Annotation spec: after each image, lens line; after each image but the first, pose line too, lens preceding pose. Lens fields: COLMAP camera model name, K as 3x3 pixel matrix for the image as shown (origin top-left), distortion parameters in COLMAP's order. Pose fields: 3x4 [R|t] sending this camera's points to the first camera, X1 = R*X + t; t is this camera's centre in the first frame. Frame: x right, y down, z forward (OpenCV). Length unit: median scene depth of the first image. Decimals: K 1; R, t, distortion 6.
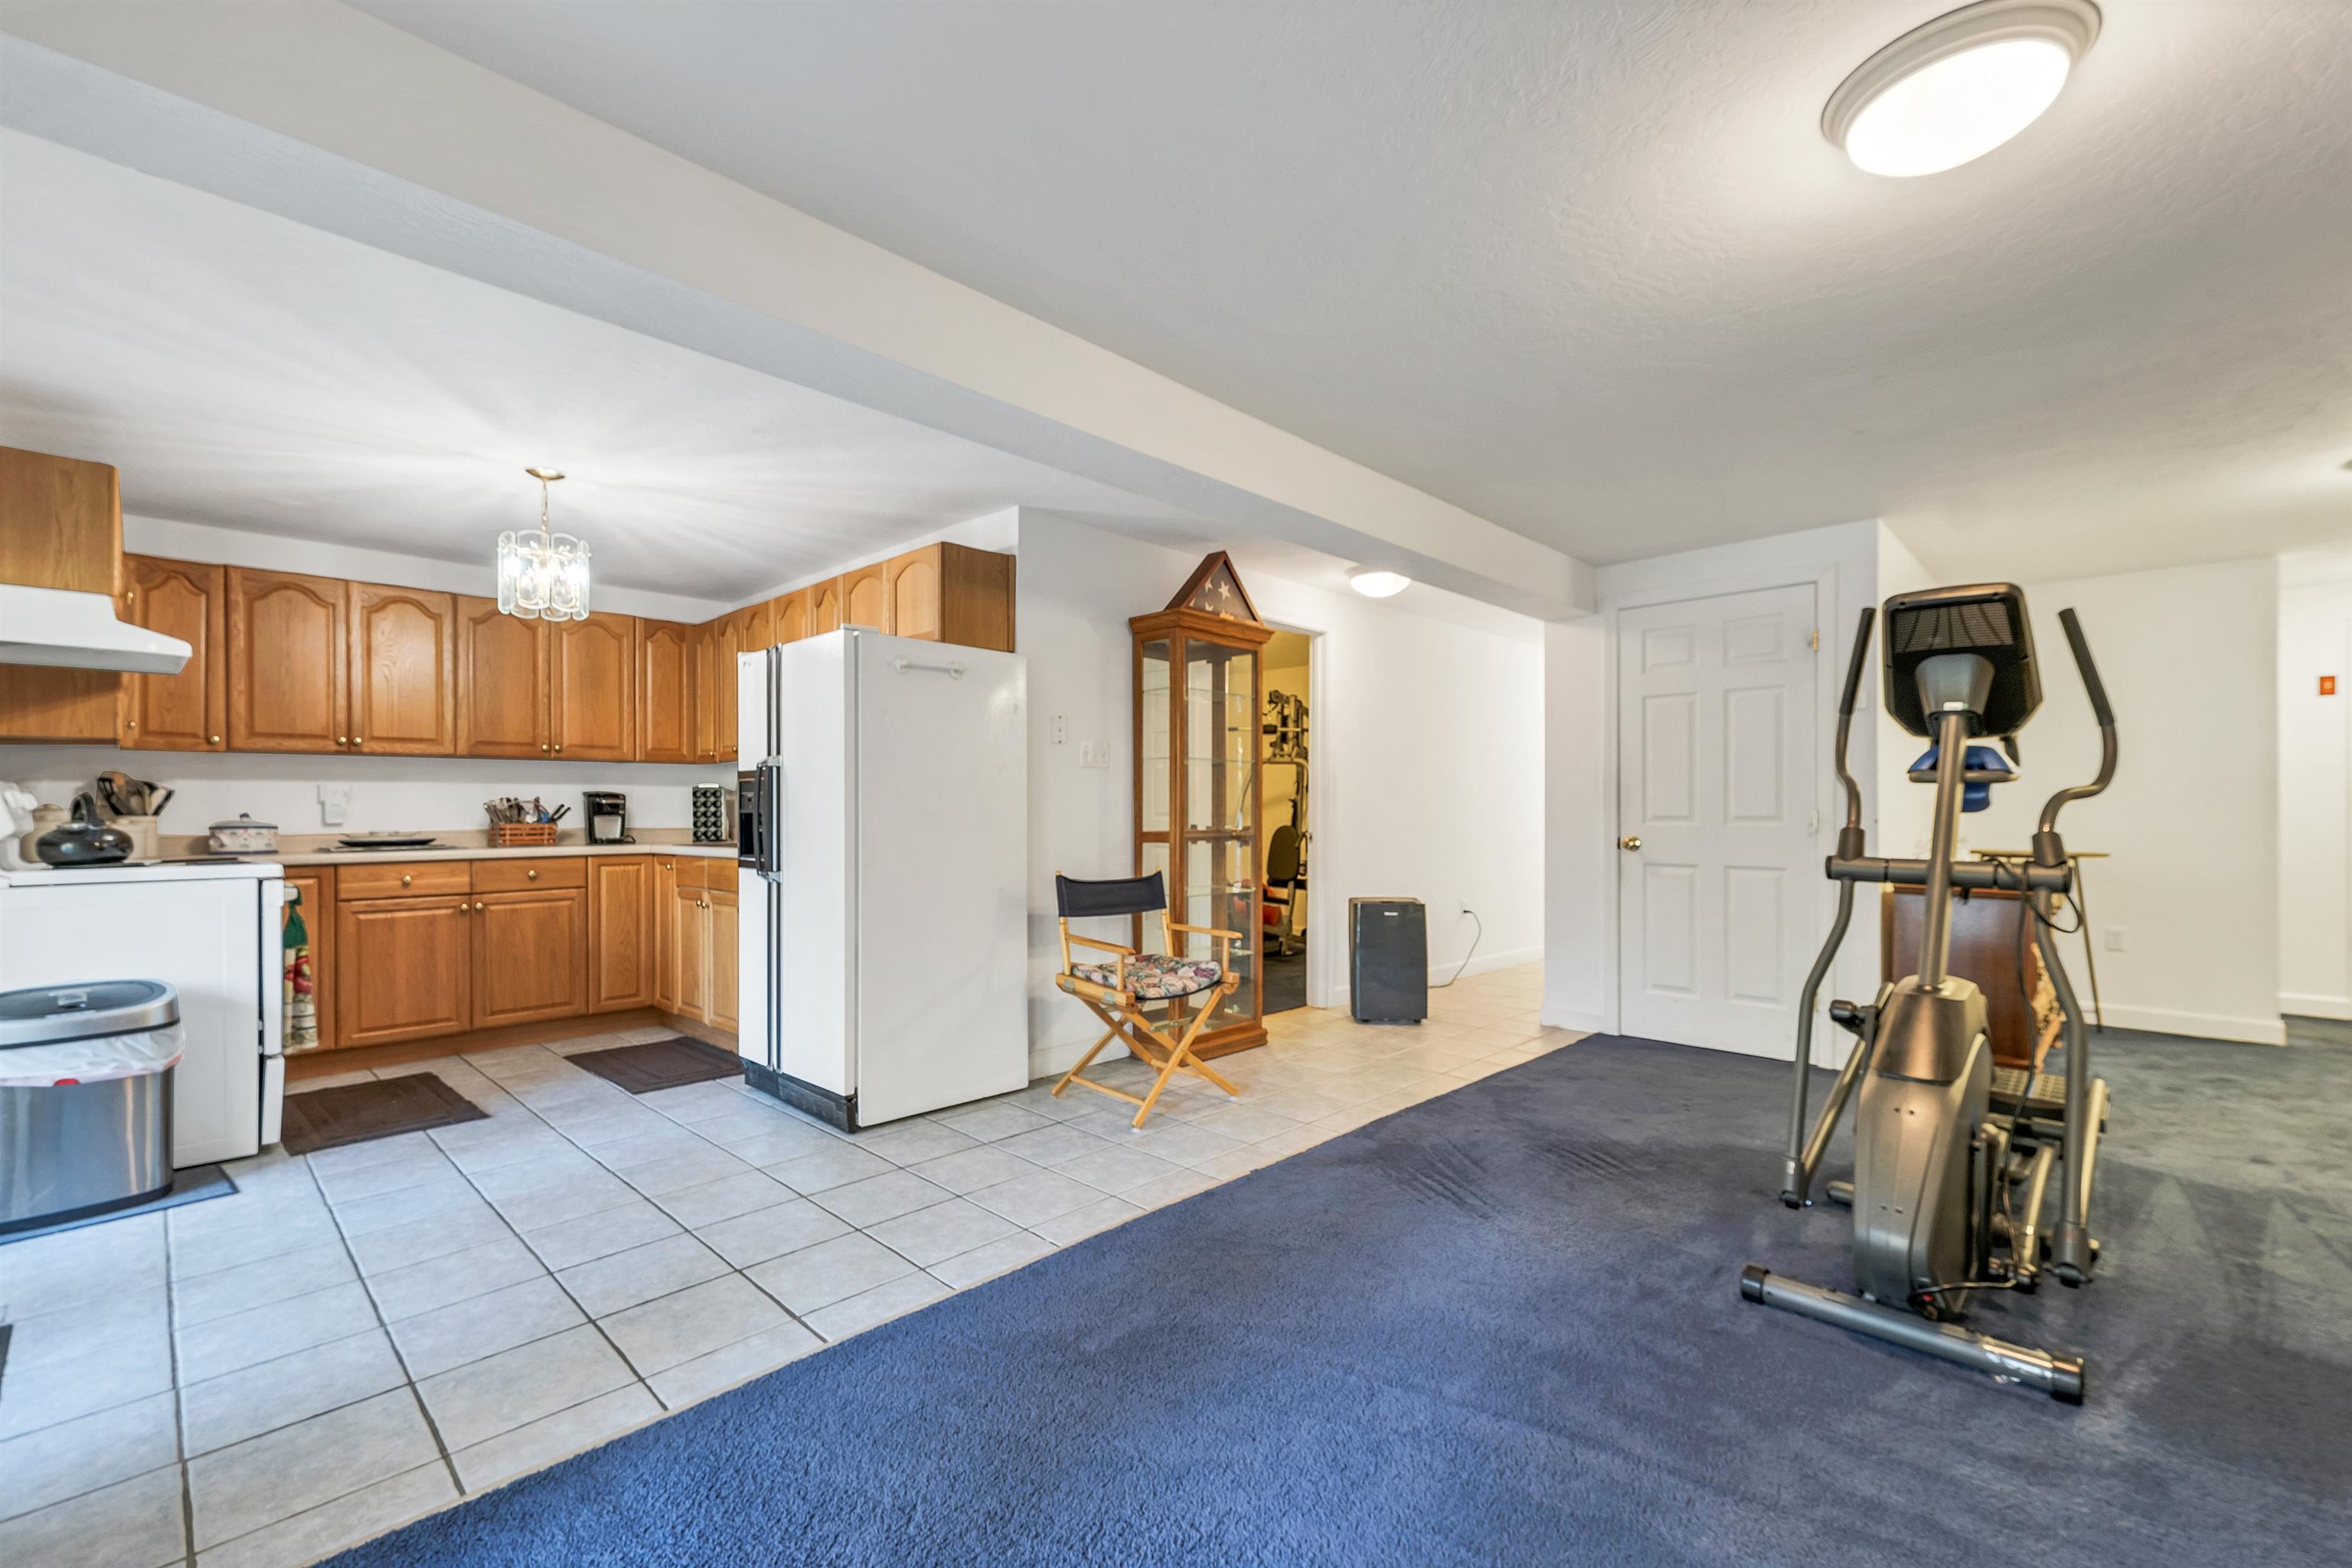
lens RADIAL K [[989.9, 0, 1174.5], [0, 989.9, 804.7], [0, 0, 1]] dist [0.002052, 0.000204]
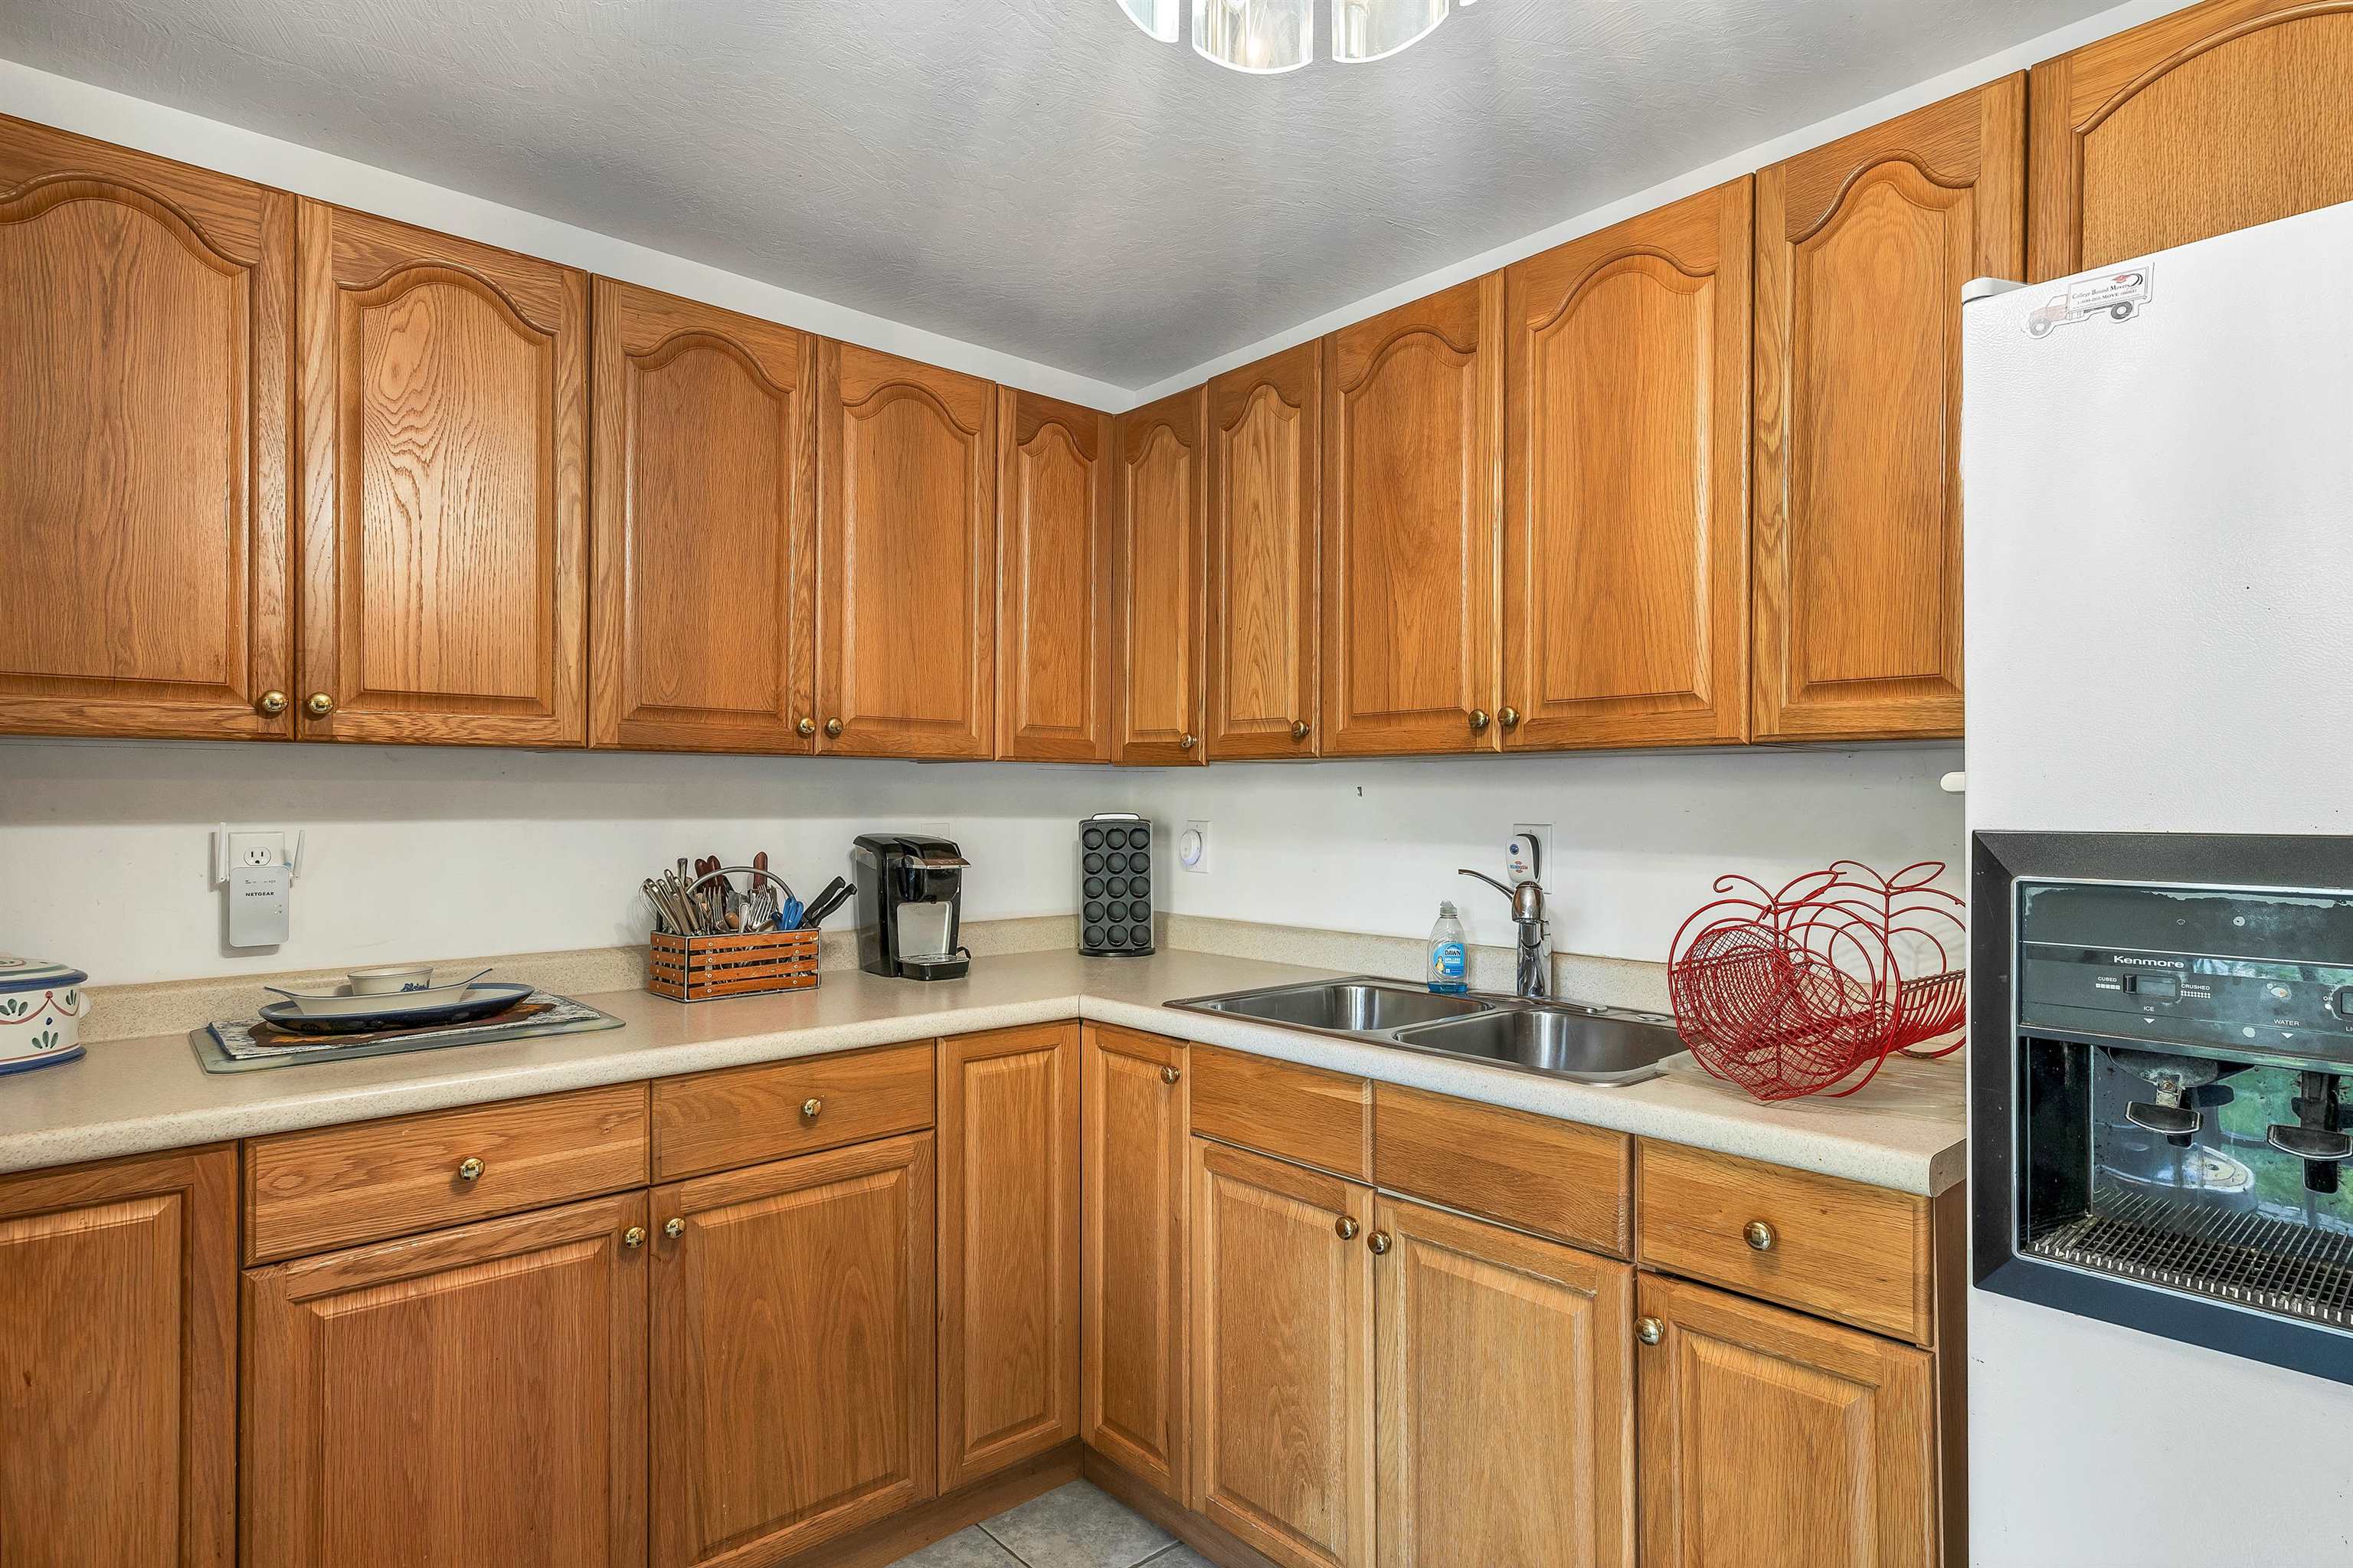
lens RADIAL K [[1227.9, 0, 1175.8], [0, 1227.9, 791.1], [0, 0, 1]] dist [-0.004143, 0.000794]
pose [[0.996724, 0.005126, -0.080715, -0.481698], [-0.005642, 0.999965, -0.006171, -0.032580], [0.080681, 0.006606, 0.996718, 0.586211]]
